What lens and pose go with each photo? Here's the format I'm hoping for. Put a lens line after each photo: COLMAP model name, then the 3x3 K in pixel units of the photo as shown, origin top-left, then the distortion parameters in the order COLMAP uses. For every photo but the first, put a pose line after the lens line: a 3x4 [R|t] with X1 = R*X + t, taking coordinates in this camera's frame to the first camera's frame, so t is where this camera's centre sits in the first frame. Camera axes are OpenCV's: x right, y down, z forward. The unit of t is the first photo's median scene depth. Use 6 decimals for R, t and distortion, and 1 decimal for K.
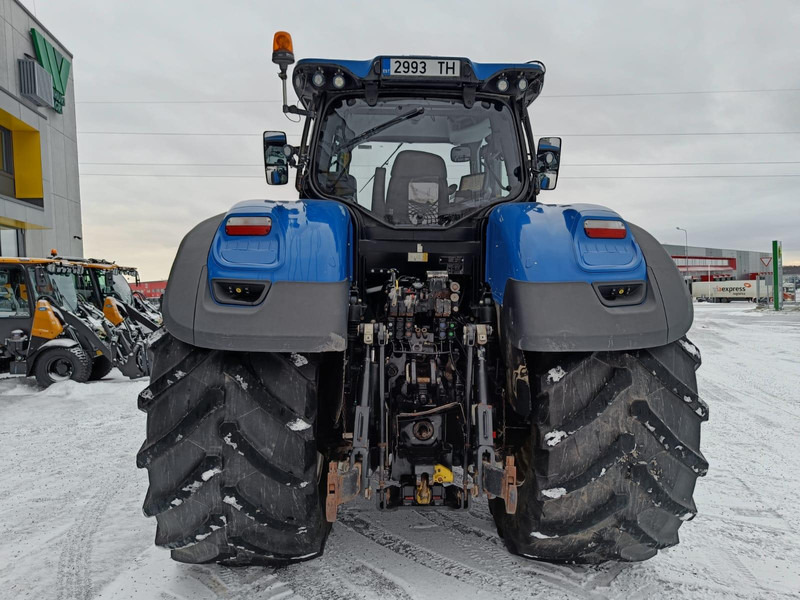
lens RADIAL K [[566.2, 0, 397.8], [0, 566.2, 297.7], [0, 0, 1]] dist [0.008206, 0.000210]
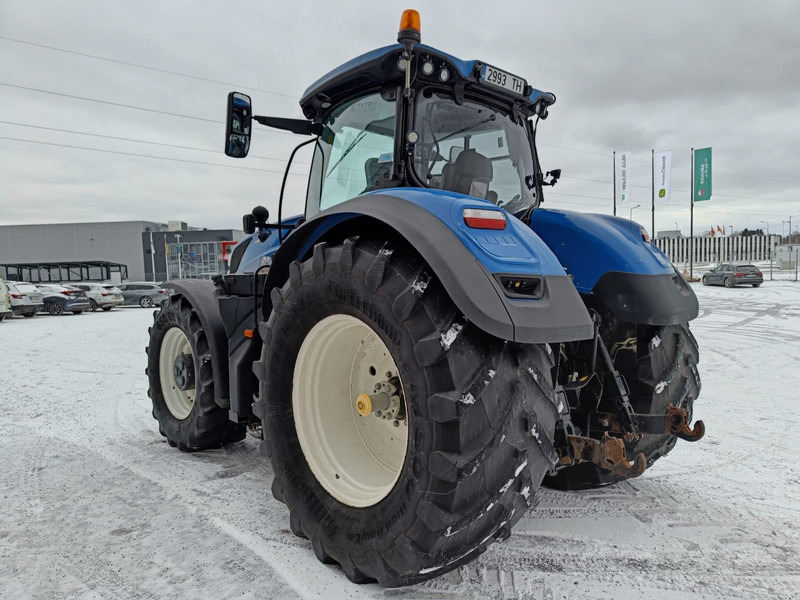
lens RADIAL K [[566.2, 0, 404.9], [0, 566.2, 296.6], [0, 0, 1]] dist [0.008206, 0.000210]
pose [[0.752371, -0.030572, 0.658030, -0.929717], [0.014398, 0.999447, 0.029971, -0.020901], [-0.658582, -0.013075, 0.752395, 0.316463]]
